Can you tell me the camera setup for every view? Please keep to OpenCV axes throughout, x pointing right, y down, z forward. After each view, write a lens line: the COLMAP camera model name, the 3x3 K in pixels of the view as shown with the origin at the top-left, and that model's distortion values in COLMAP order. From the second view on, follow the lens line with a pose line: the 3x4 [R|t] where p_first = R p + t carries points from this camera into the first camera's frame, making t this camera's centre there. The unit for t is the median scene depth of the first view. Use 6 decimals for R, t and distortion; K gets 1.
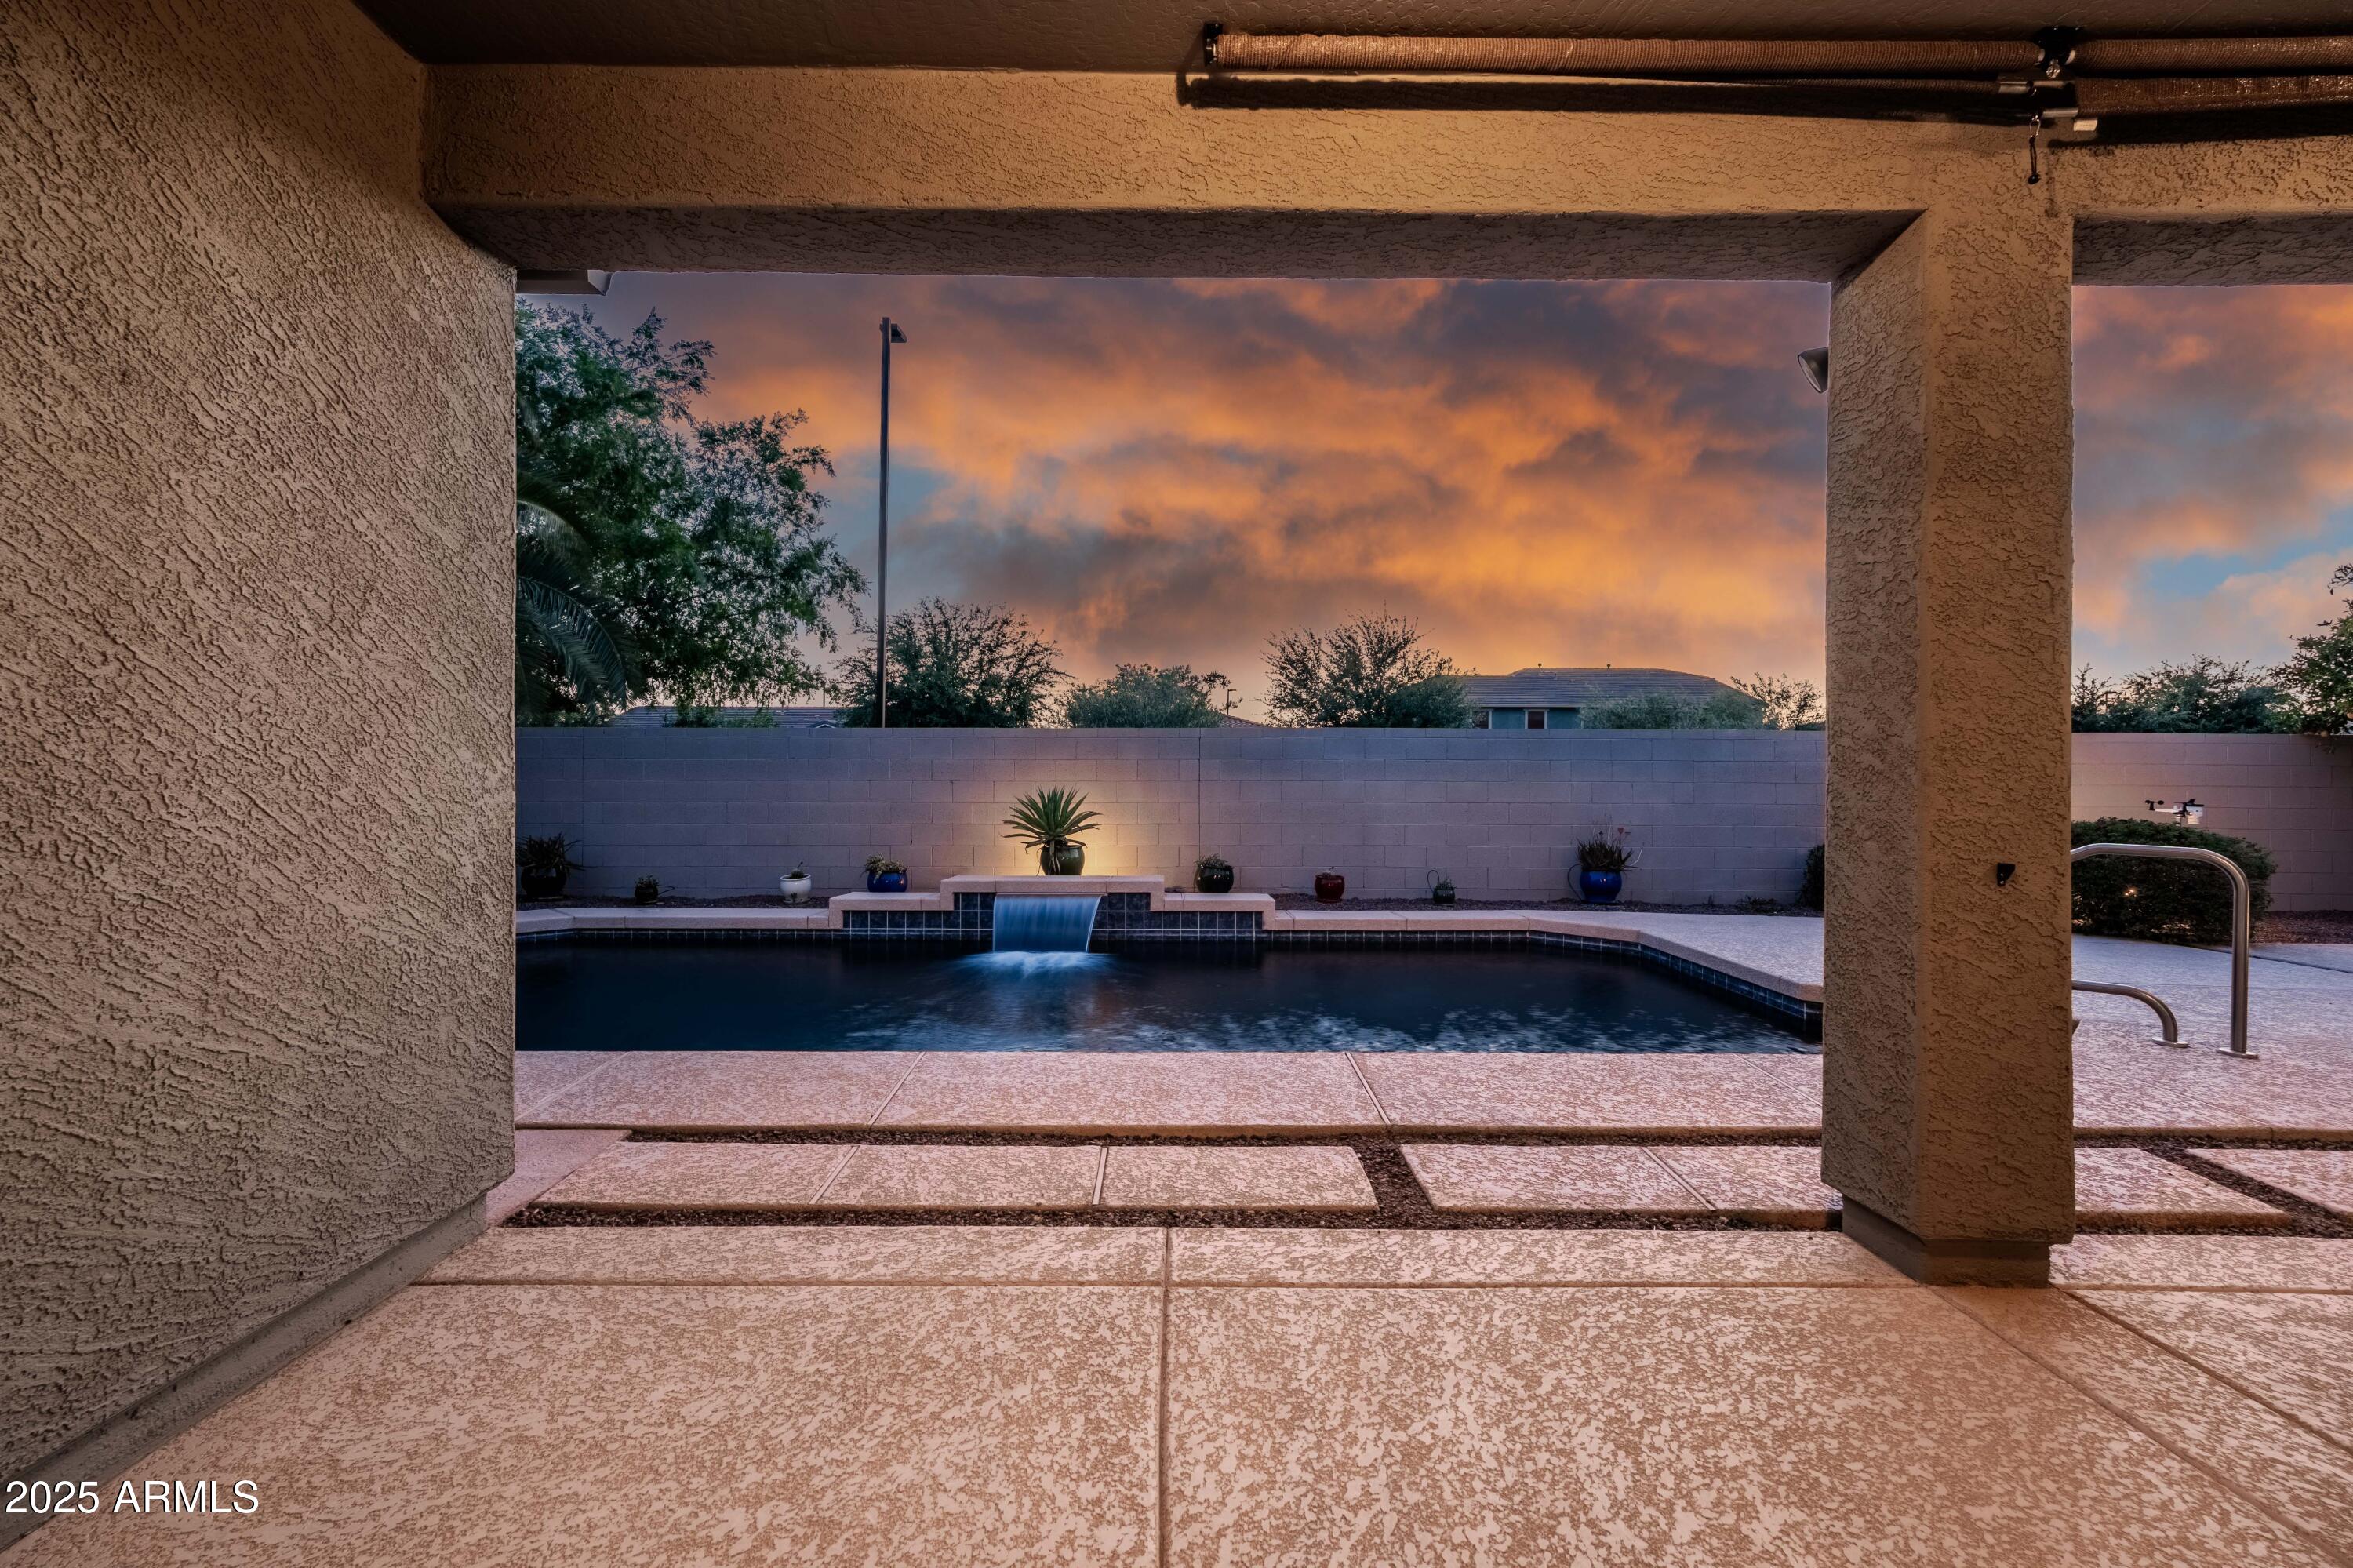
lens RADIAL K [[1026.9, 0, 1170.8], [0, 1026.9, 786.4], [0, 0, 1]] dist [-0.011828, 0.006974]
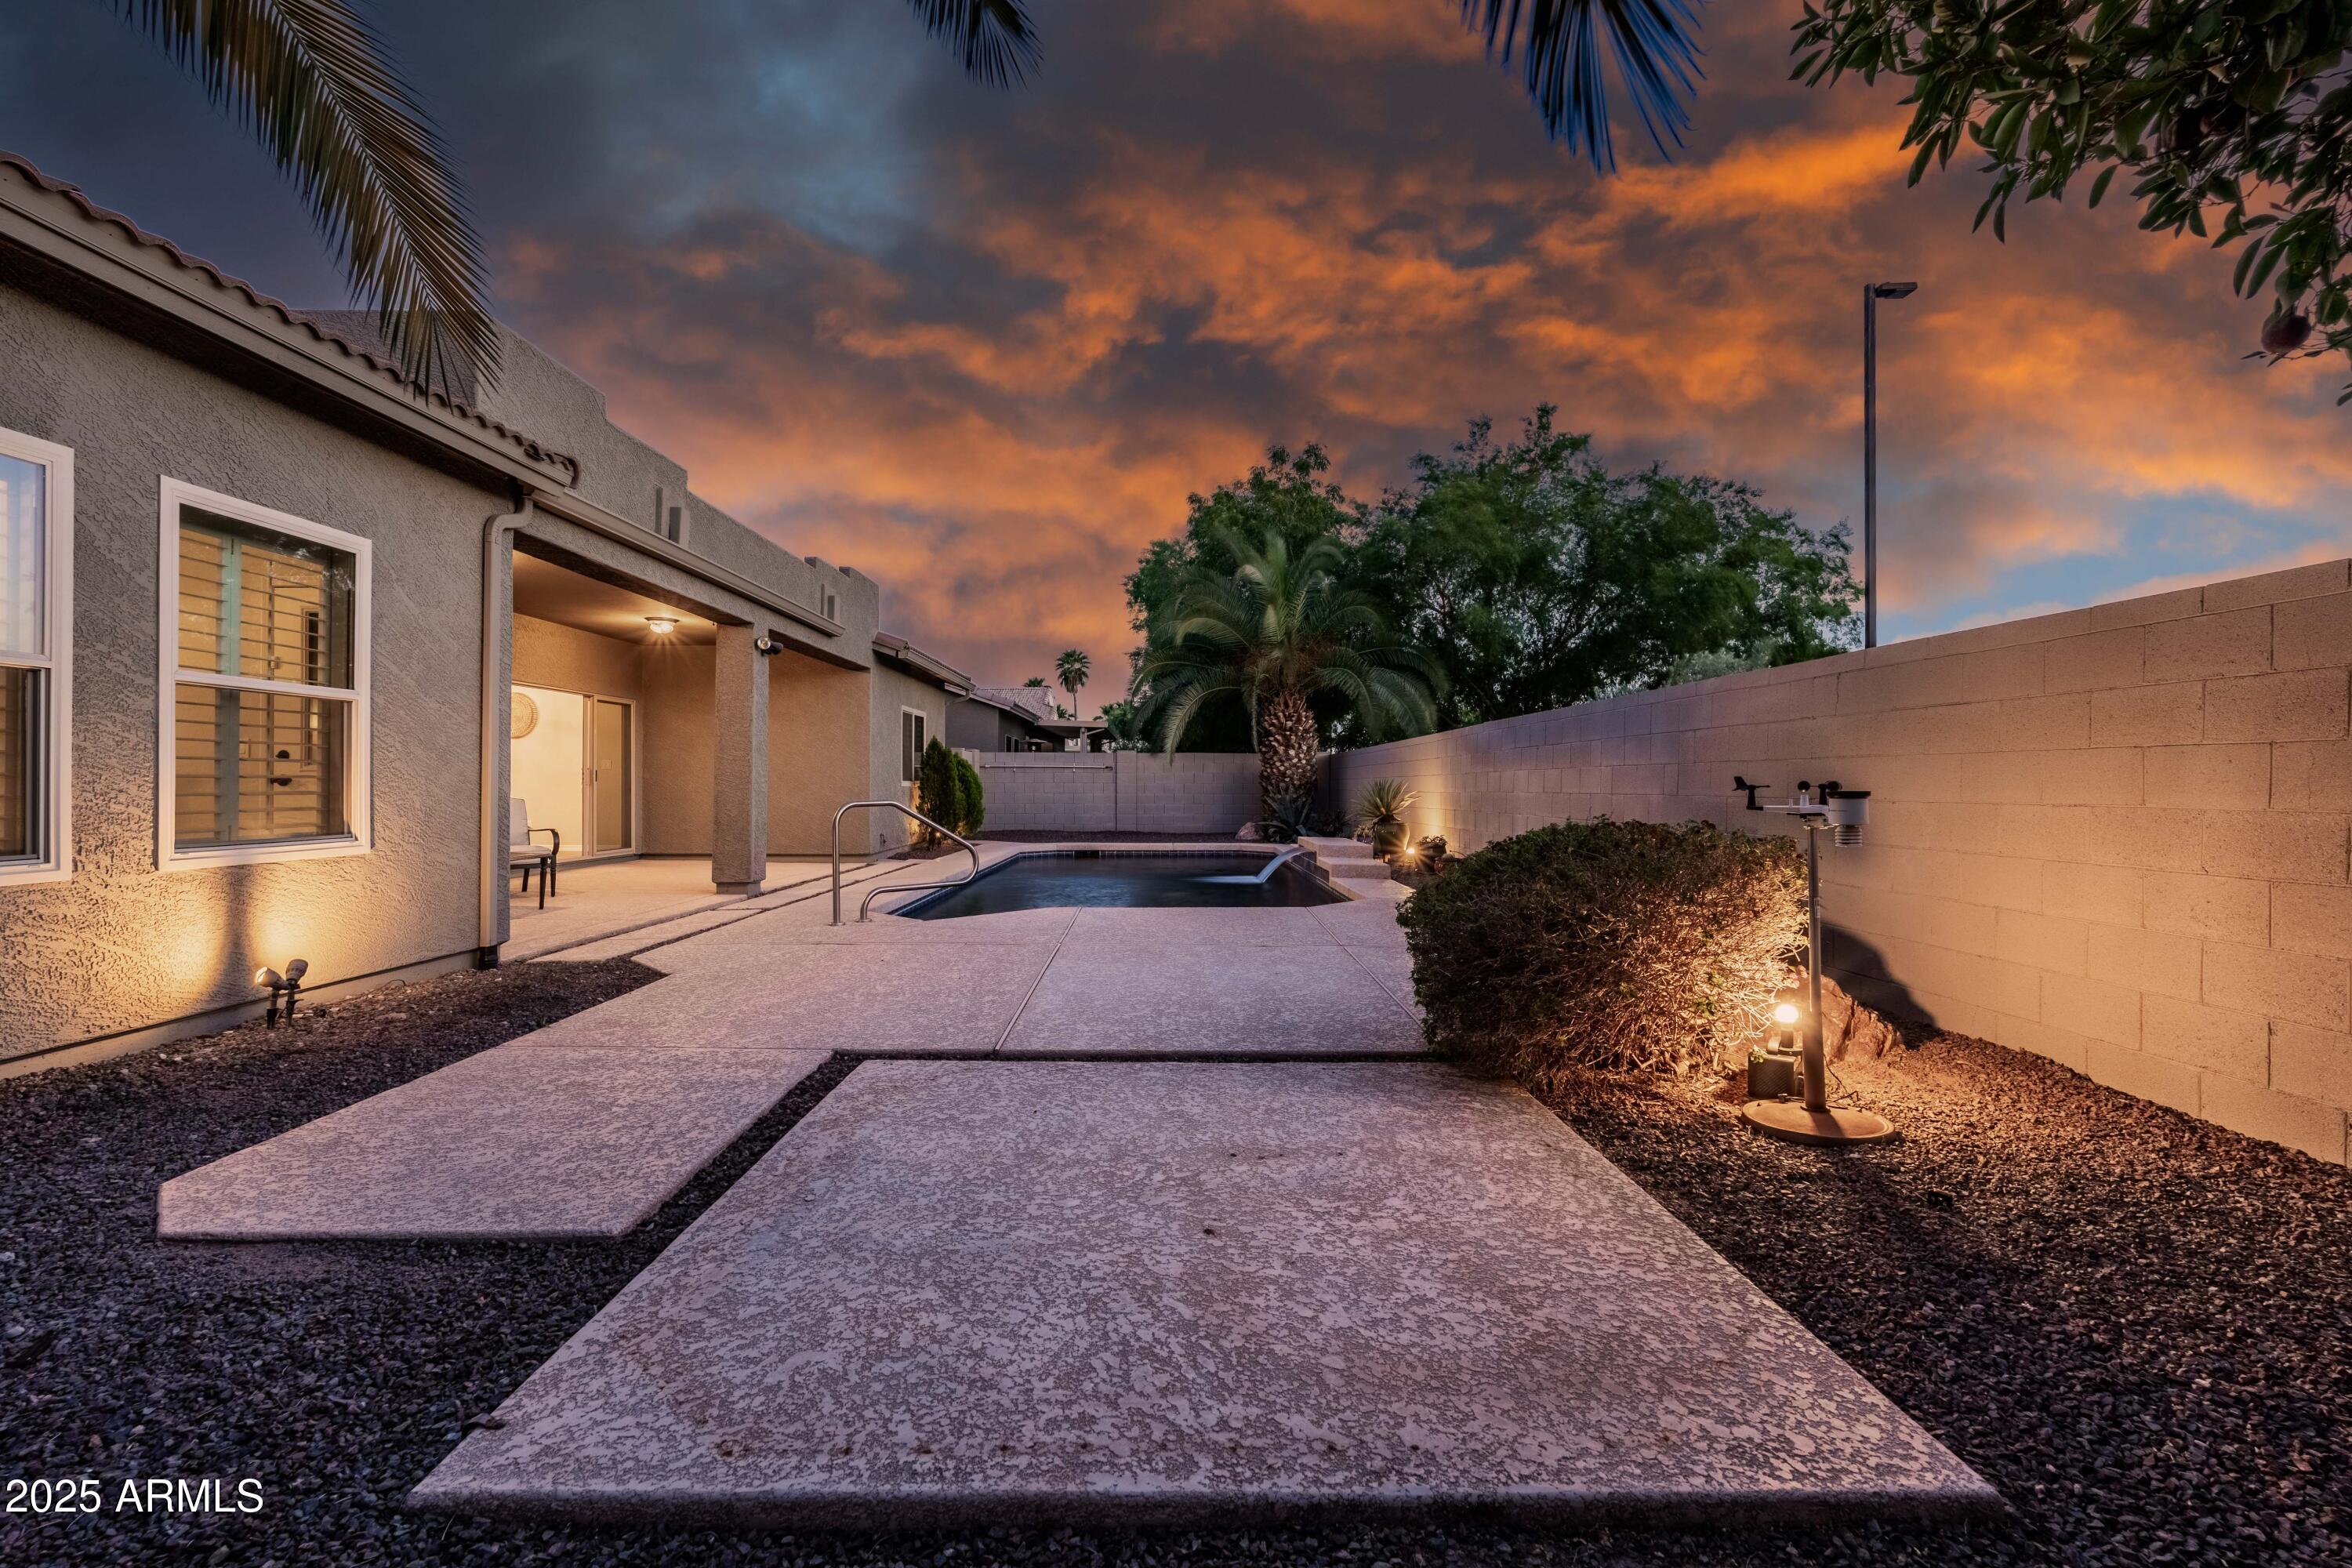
lens RADIAL K [[1026.4, 0, 1167.5], [0, 1026.4, 785.2], [0, 0, 1]] dist [-0.011828, 0.006974]
pose [[0.002893, -0.004193, -0.999987, 4.217419], [-0.009526, 0.999946, -0.004221, 0.057840], [0.999950, 0.009538, 0.002852, 2.385074]]
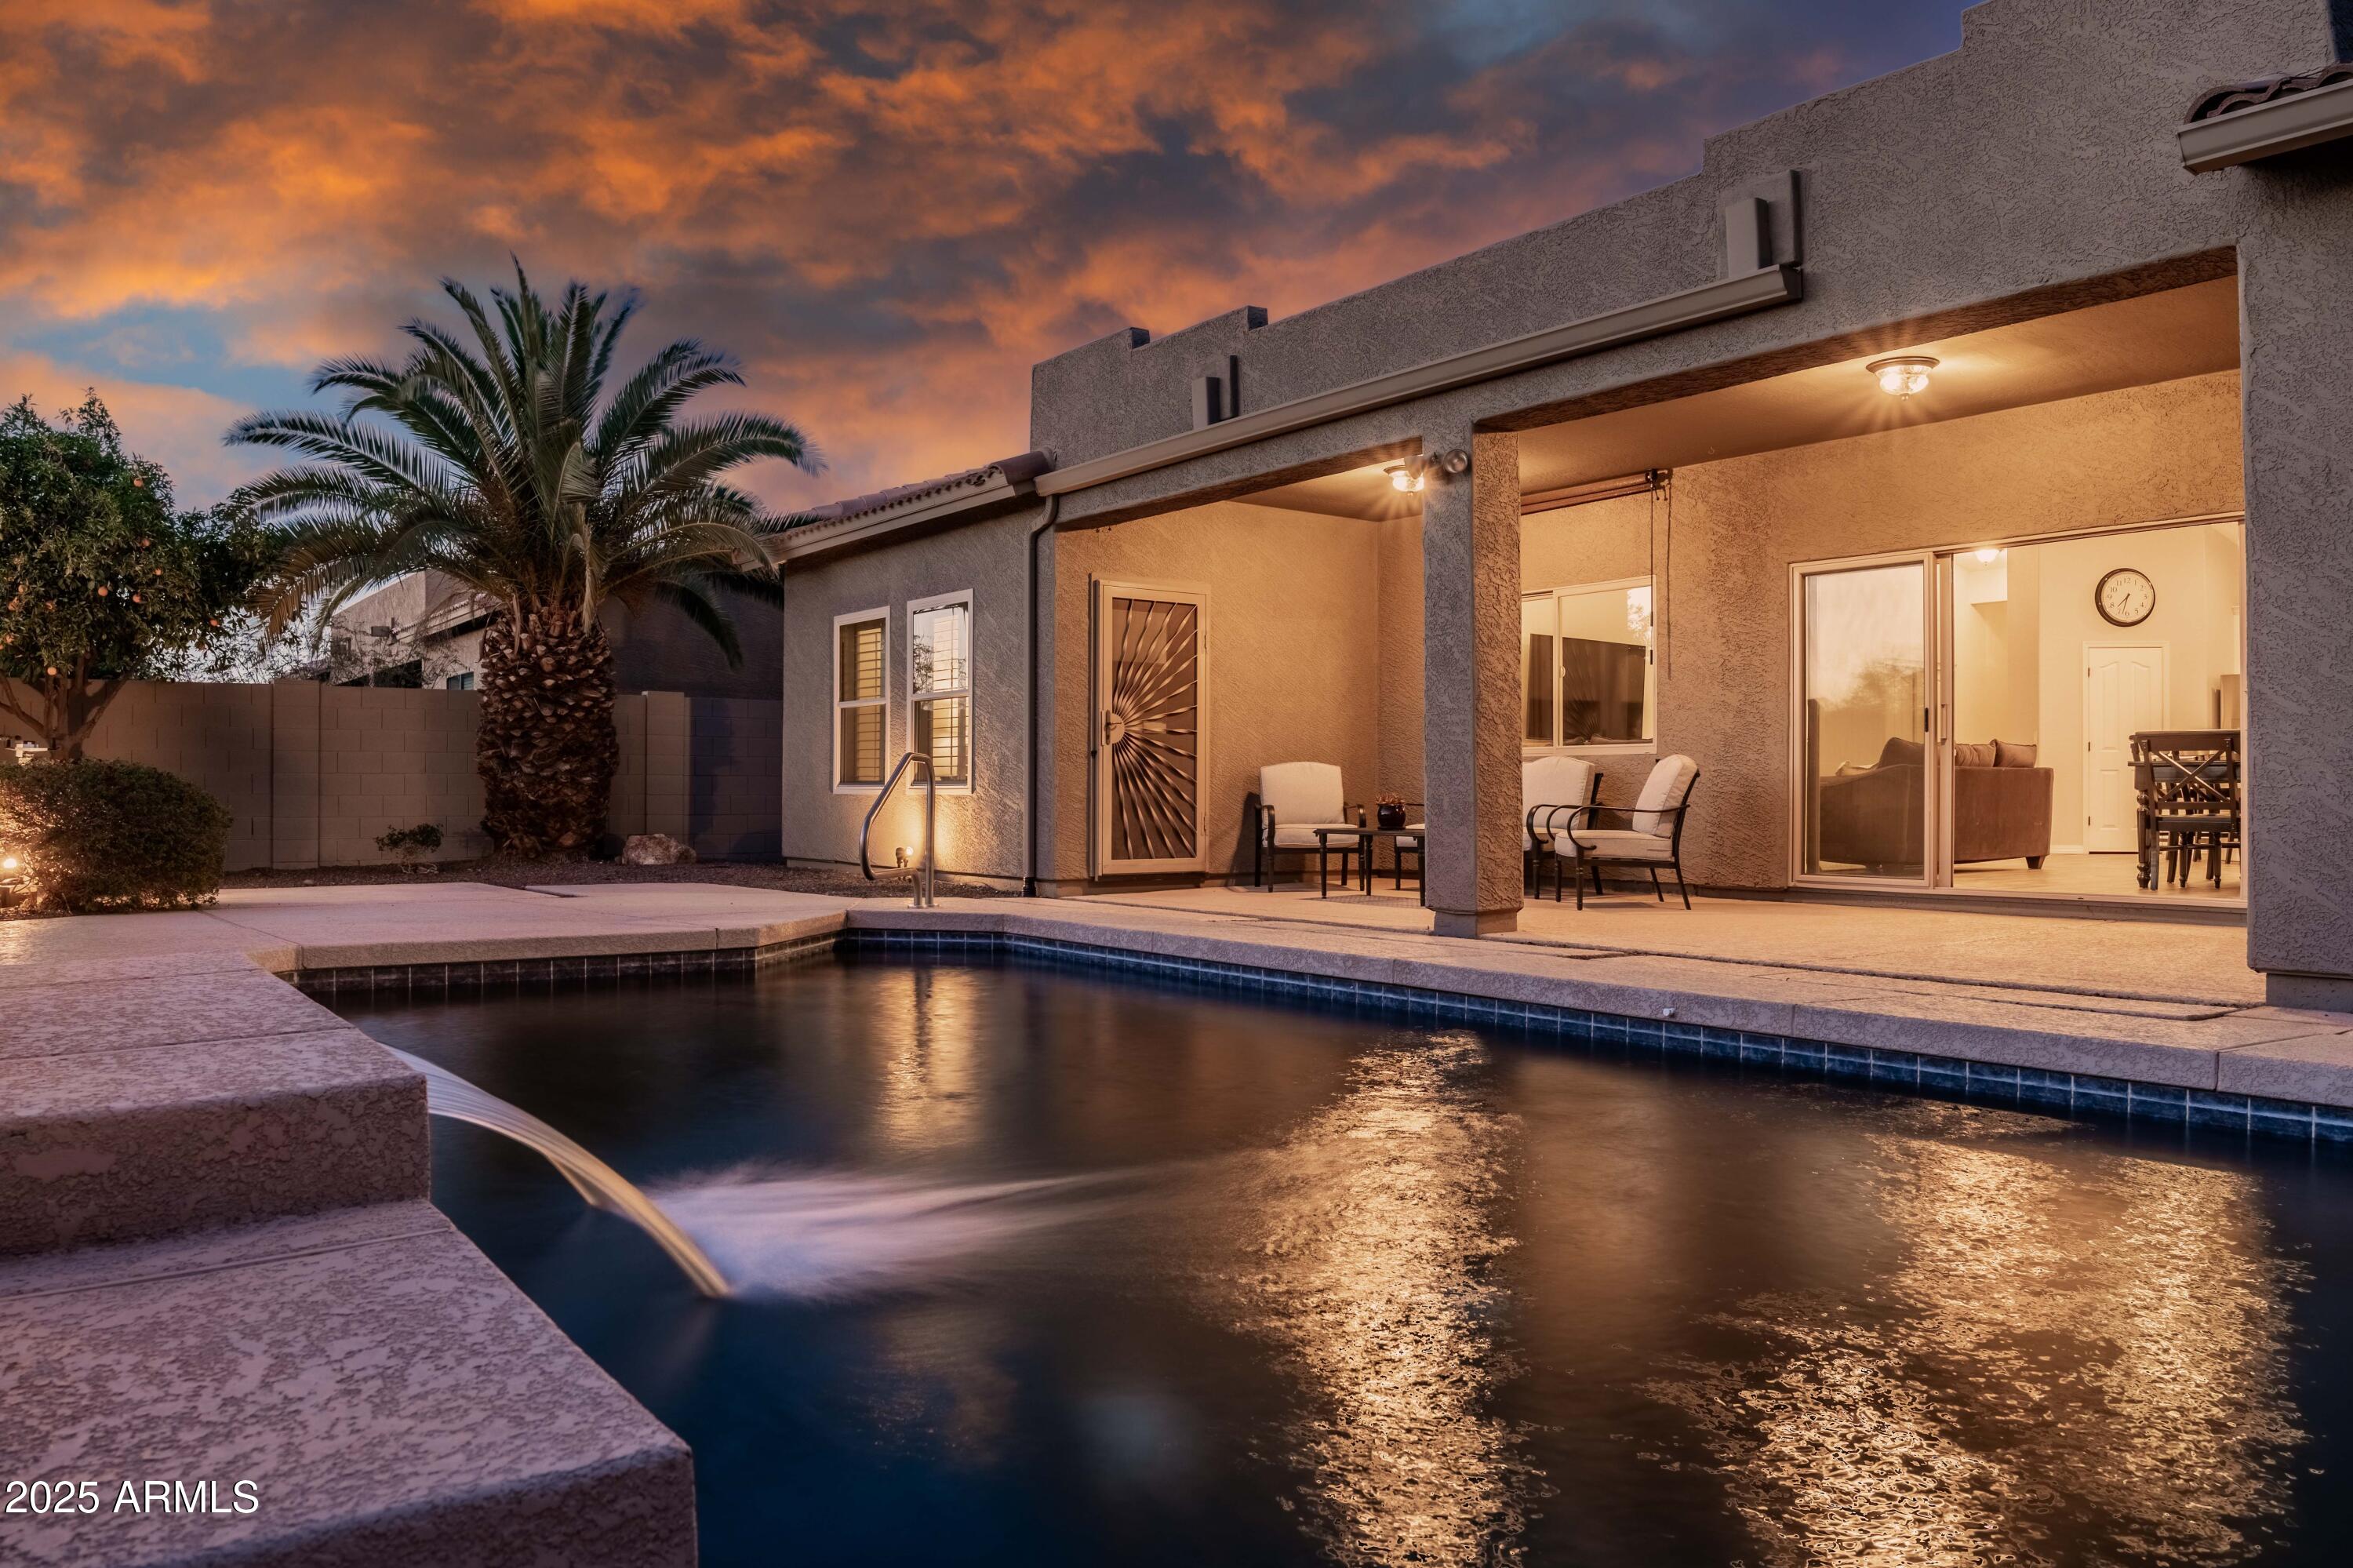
lens RADIAL K [[1663.9, 0, 1179.5], [0, 1663.9, 783.1], [0, 0, 1]] dist [-0.068825, -0.003637]
pose [[-0.592848, -0.000009, 0.805315, -1.434290], [0.001146, 0.999999, 0.000855, 0.151505], [-0.805314, 0.001430, -0.592847, 3.174867]]
